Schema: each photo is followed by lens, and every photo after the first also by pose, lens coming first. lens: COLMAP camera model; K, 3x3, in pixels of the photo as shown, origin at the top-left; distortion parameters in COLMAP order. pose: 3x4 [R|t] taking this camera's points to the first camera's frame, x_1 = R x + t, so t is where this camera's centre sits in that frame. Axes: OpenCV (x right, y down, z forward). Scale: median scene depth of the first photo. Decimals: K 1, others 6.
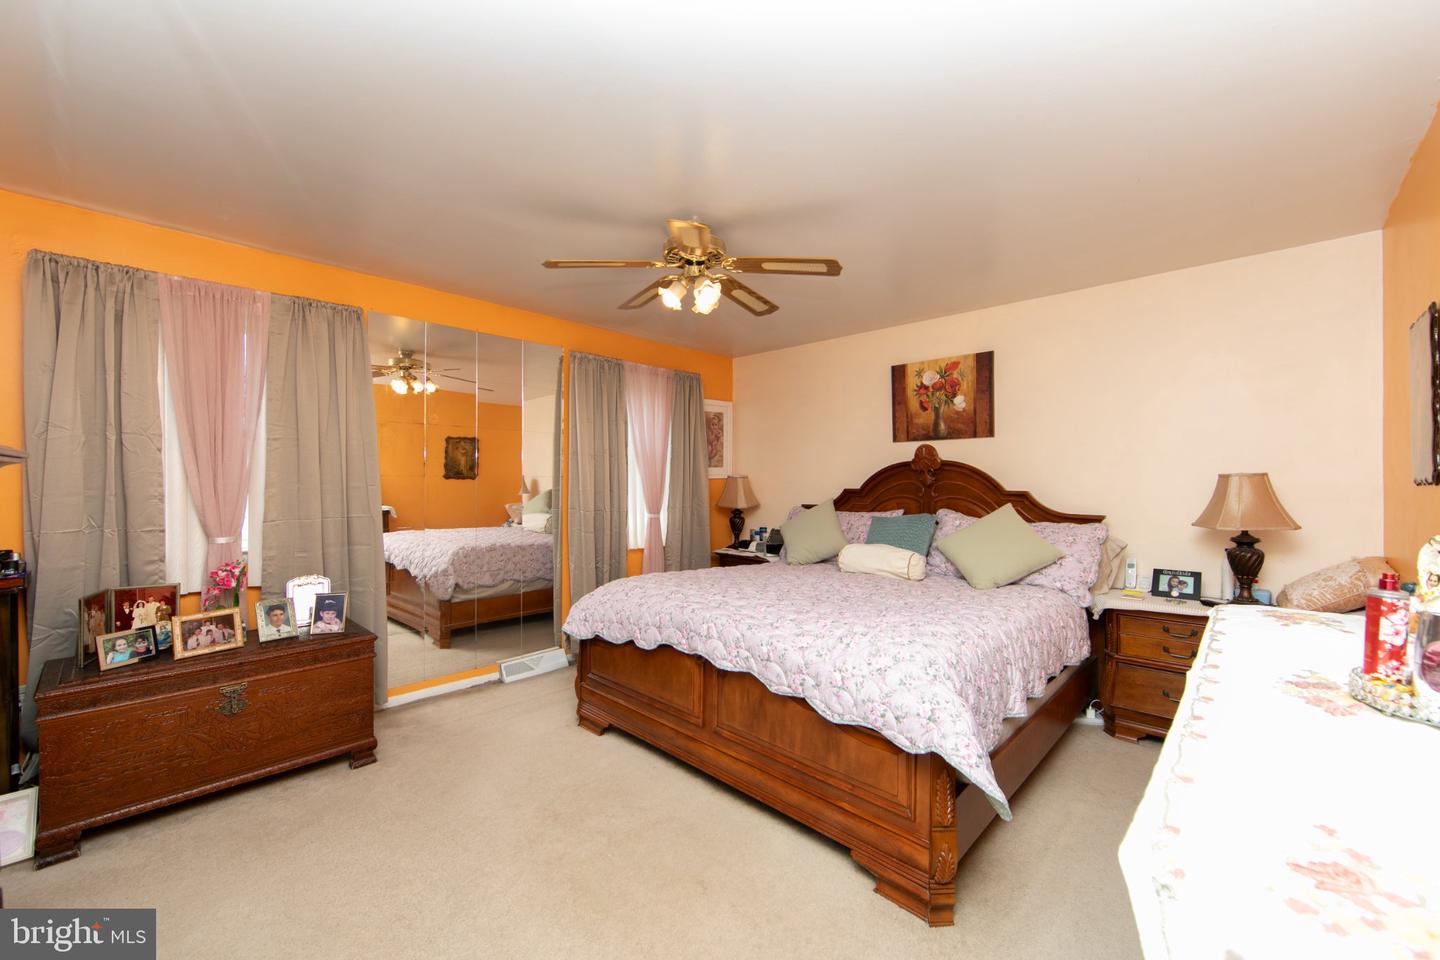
lens RADIAL K [[577.1, 0, 719.2], [0, 577.1, 477.7], [0, 0, 1]] dist [-0.004654, -0.000017]
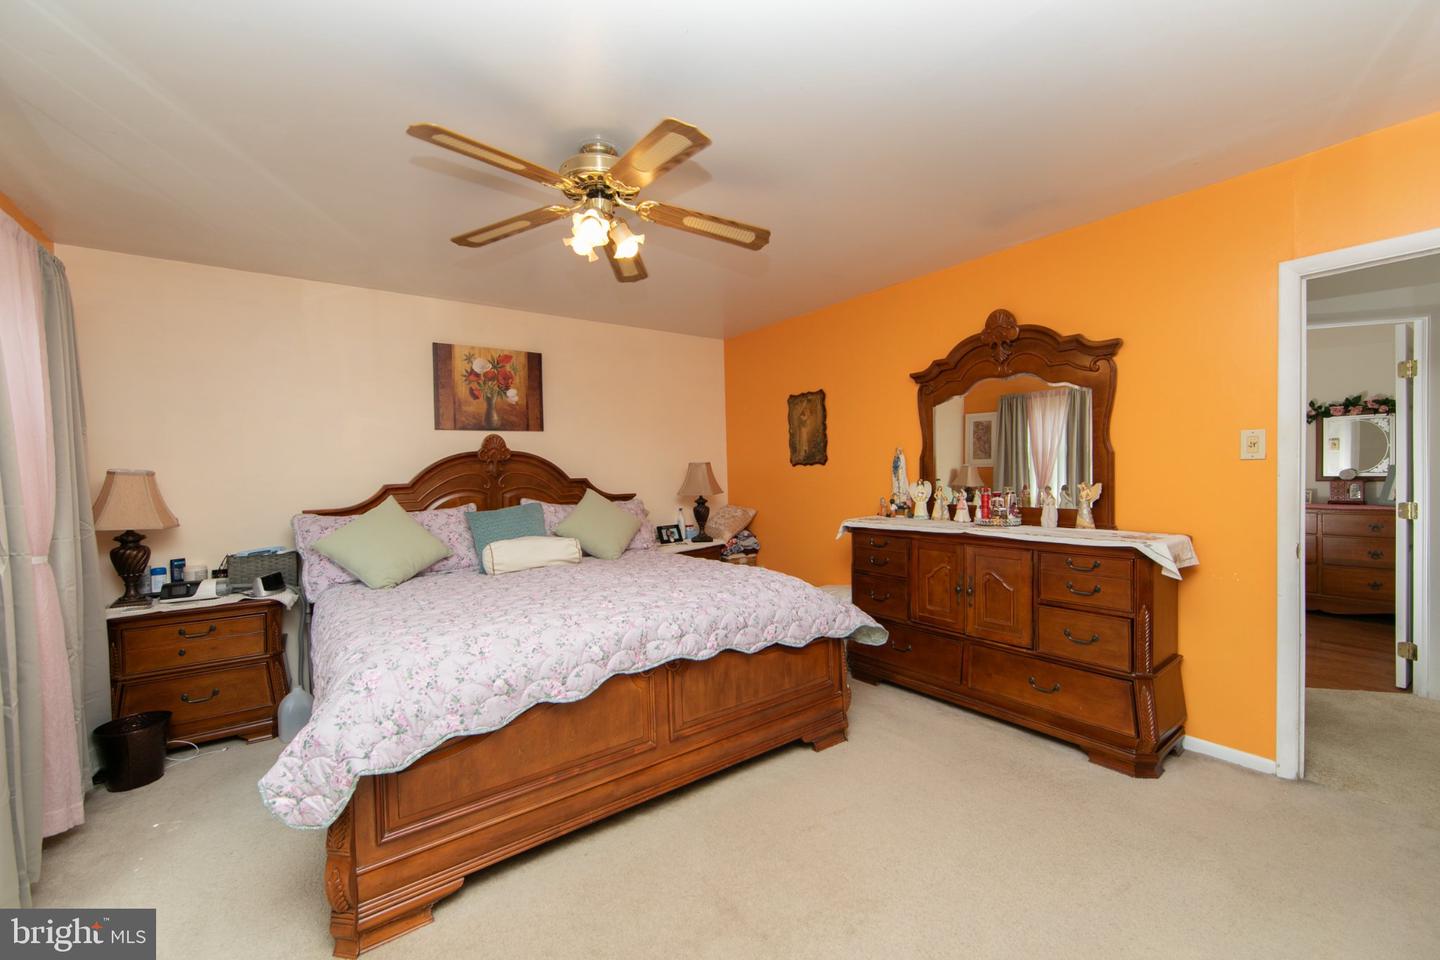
lens RADIAL K [[577.1, 0, 719.2], [0, 577.1, 477.7], [0, 0, 1]] dist [-0.004654, -0.000017]
pose [[0.150952, -0.021304, 0.988312, -0.554162], [0.022175, 0.999589, 0.018160, 0.005878], [-0.988292, 0.019175, 0.151362, 0.484257]]
